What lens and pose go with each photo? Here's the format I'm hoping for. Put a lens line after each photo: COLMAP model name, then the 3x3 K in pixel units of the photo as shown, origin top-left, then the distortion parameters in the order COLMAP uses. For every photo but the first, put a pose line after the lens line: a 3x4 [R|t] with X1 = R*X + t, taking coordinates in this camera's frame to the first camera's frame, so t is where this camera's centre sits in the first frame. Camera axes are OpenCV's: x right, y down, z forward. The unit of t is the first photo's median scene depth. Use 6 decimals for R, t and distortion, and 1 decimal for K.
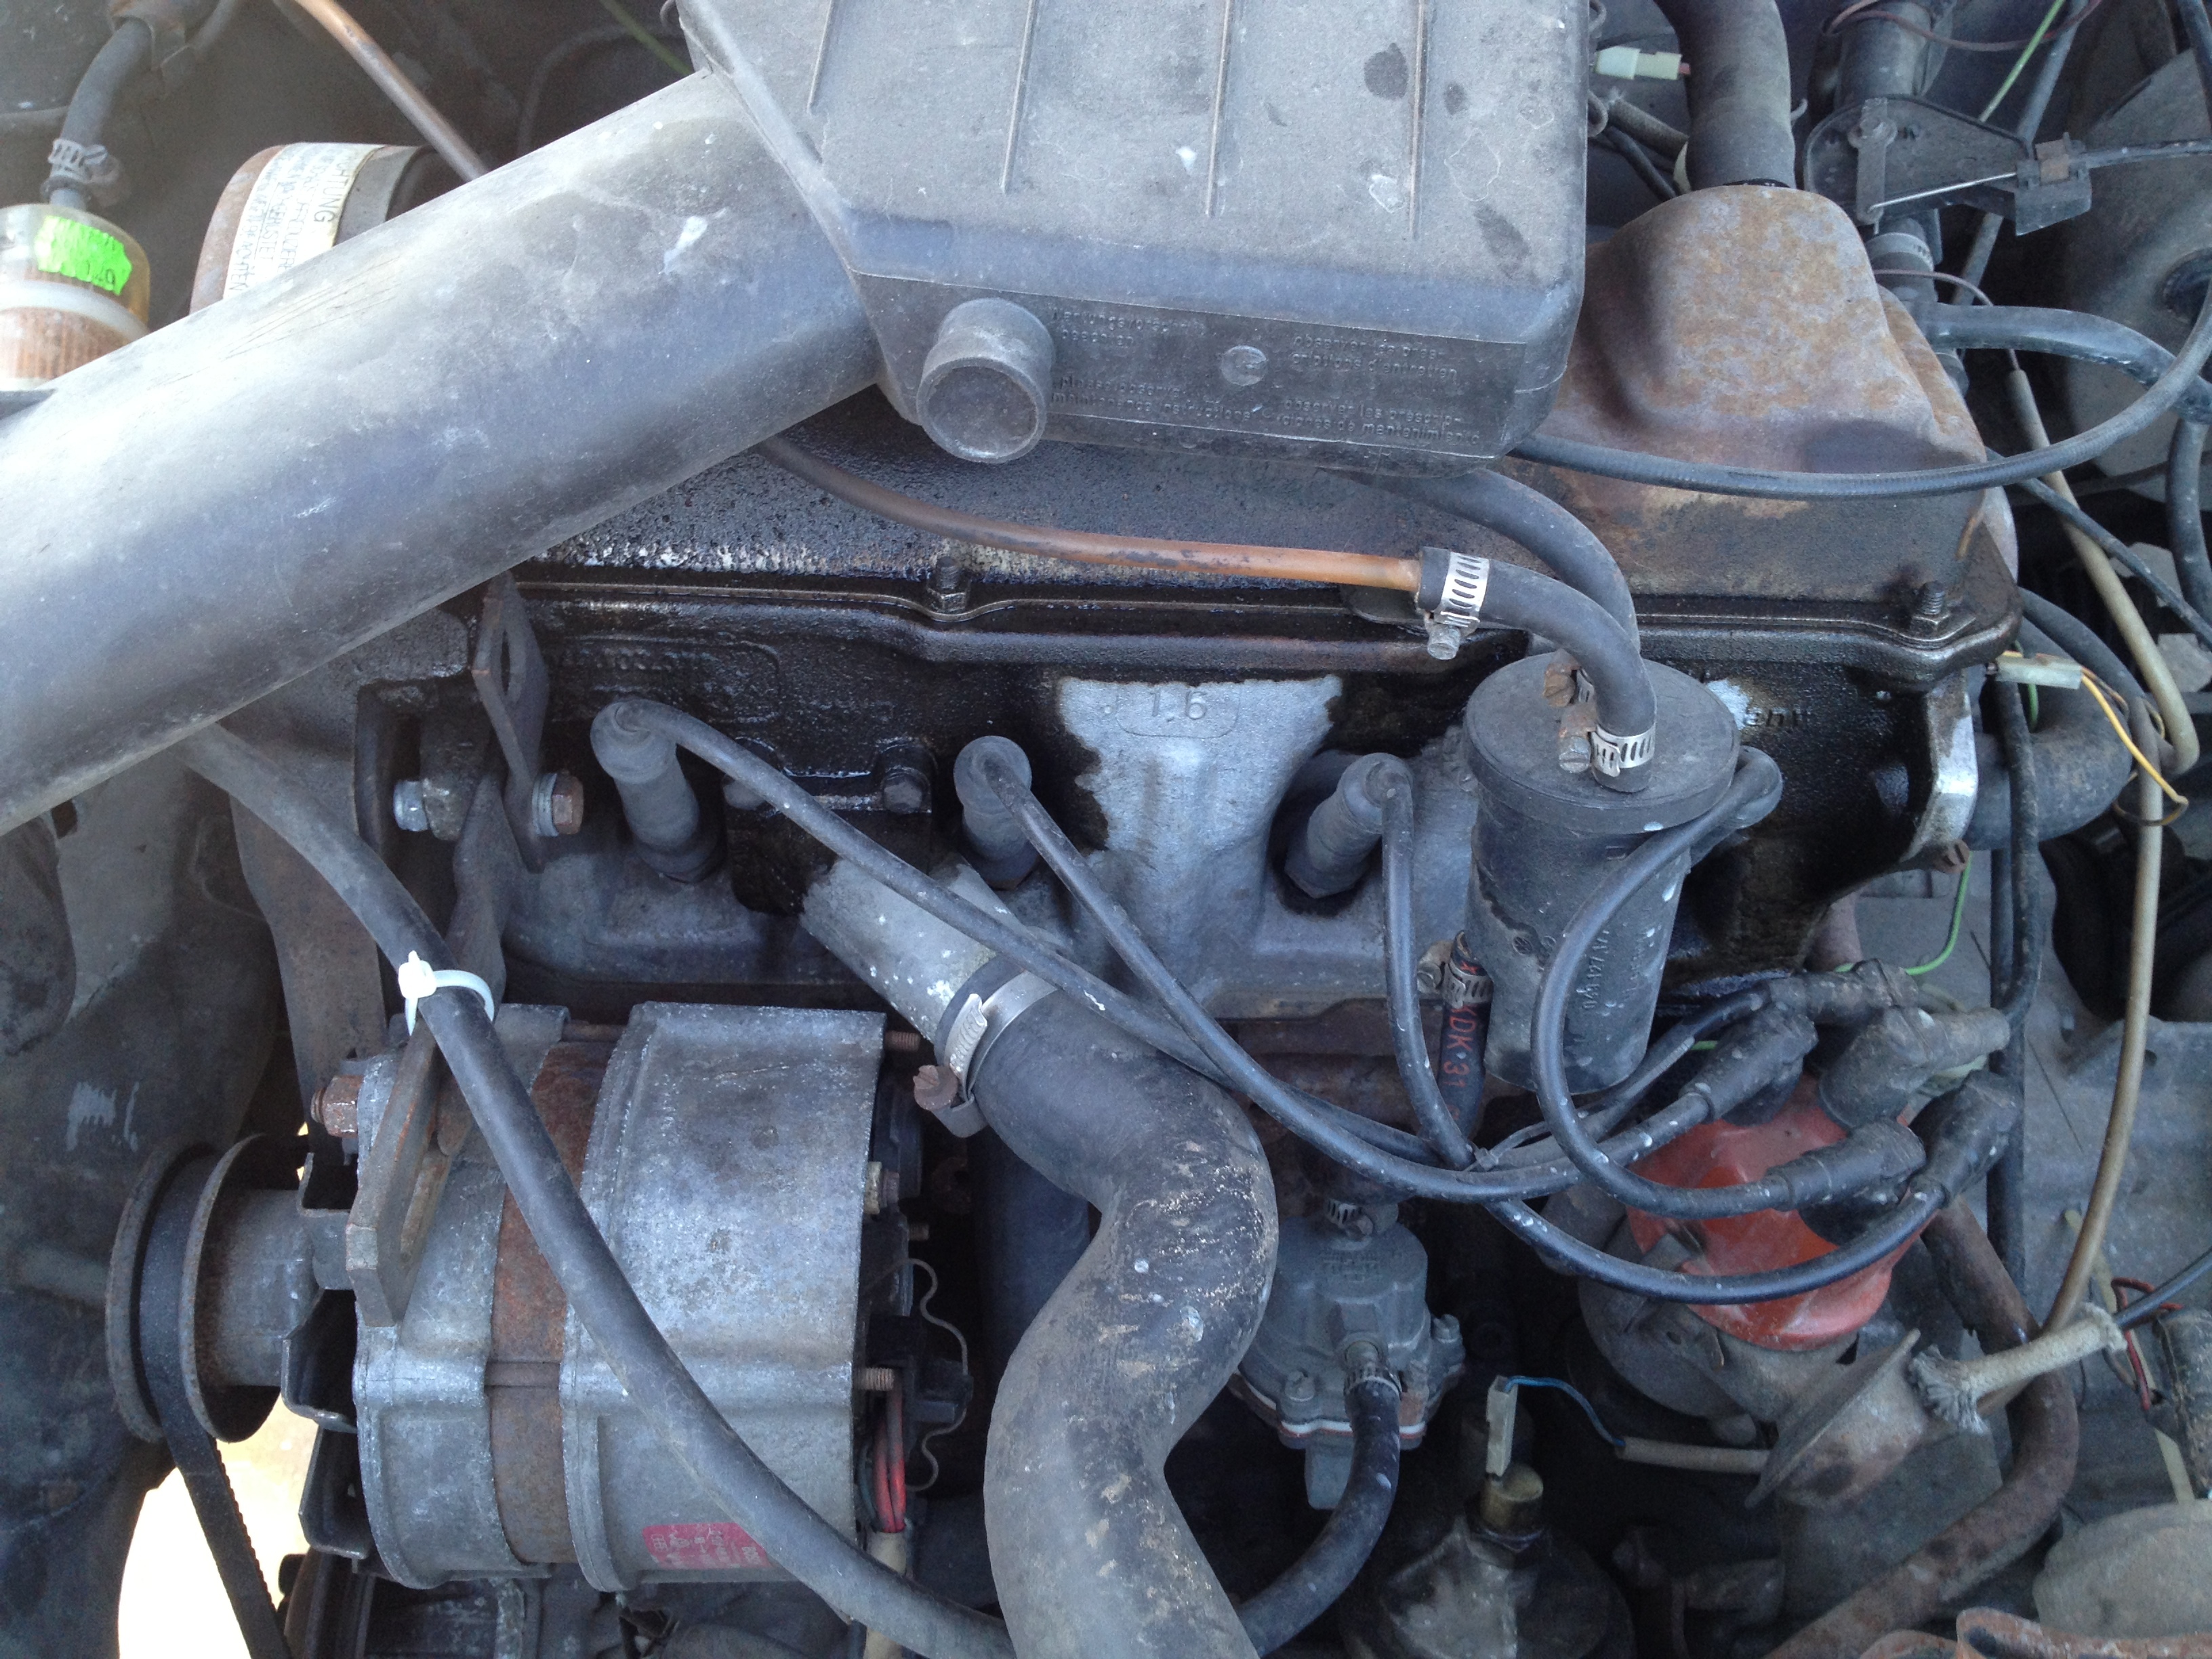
lens RADIAL K [[2079.4, 0, 1079.4], [0, 2079.4, 830.8], [0, 0, 1]] dist [0.125069, -0.297135]
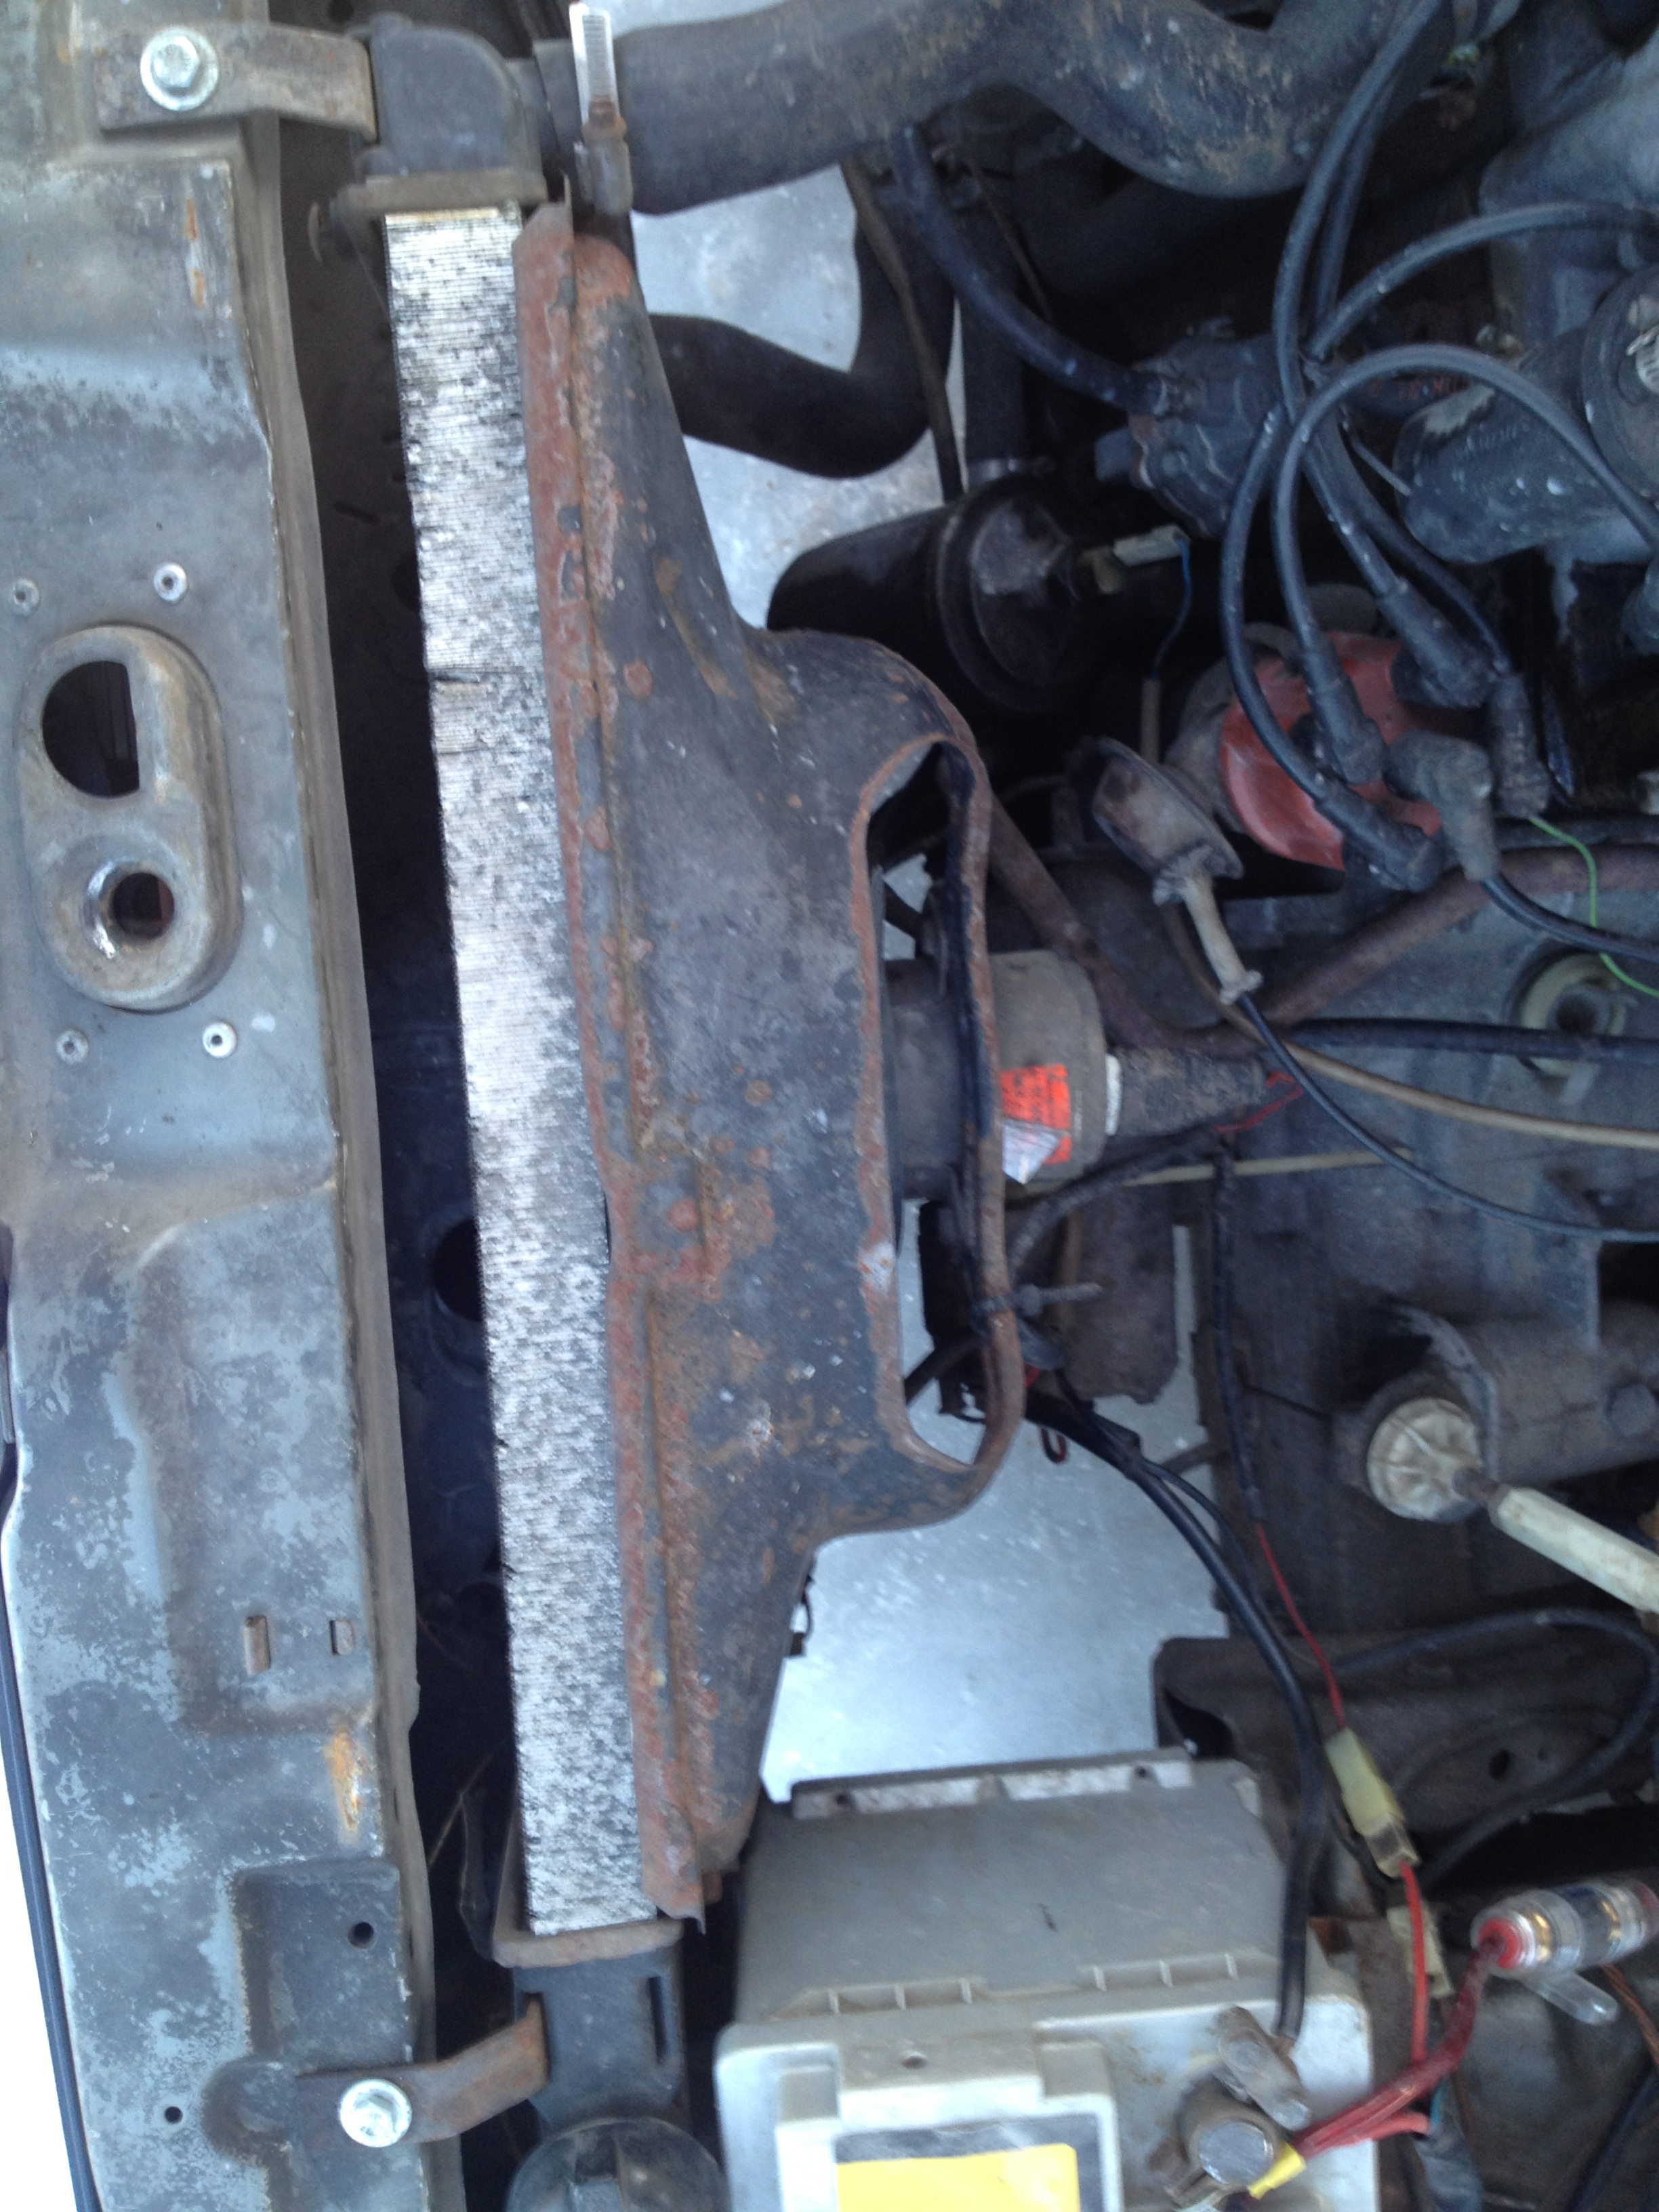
lens RADIAL K [[2023.3, 0, 833.5], [0, 2023.3, 1113.3], [0, 0, 1]] dist [0.218619, -0.530451]
pose [[0.080169, 0.994496, 0.067460, 0.513966], [-0.846620, 0.032214, 0.531223, -0.220078], [0.526126, -0.099700, 0.844542, -0.165288]]
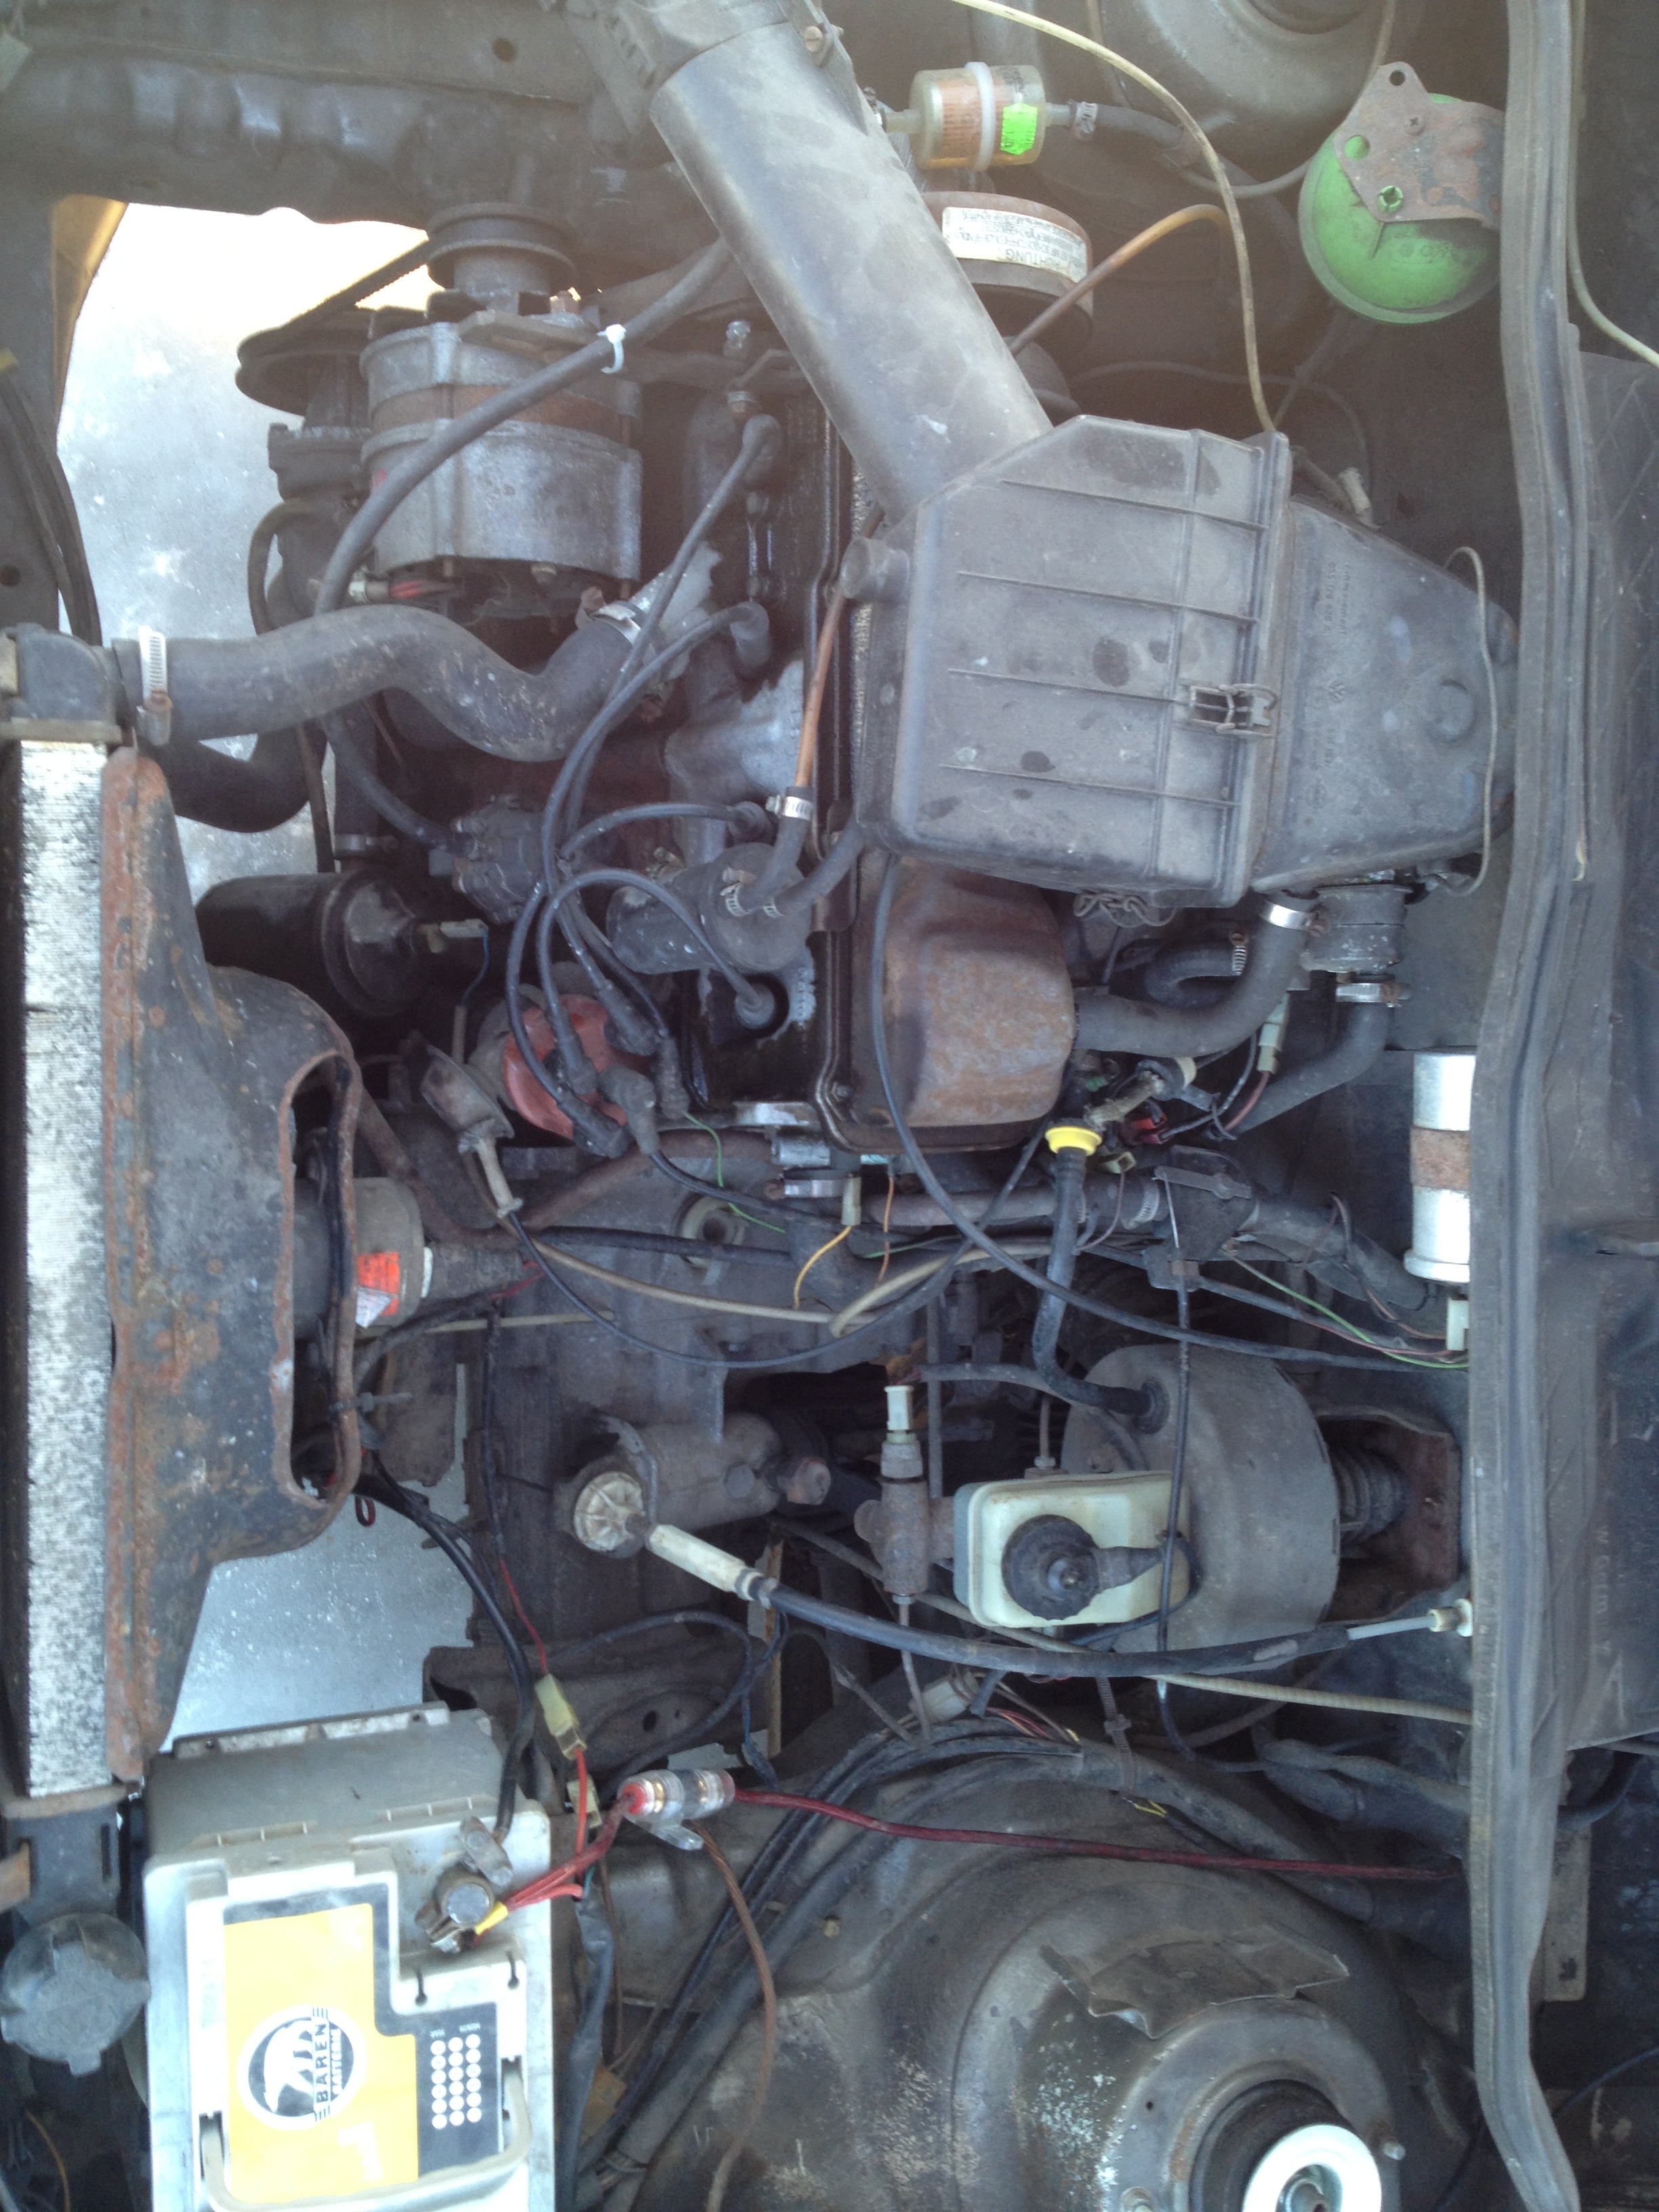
lens RADIAL K [[2079.4, 0, 835.8], [0, 2079.4, 1102.5], [0, 0, 1]] dist [0.125069, -0.297135]
pose [[0.020460, 0.999790, 0.001024, 0.436380], [-0.978342, 0.019810, 0.206045, -0.534351], [0.205982, -0.005218, 0.978542, -0.978712]]
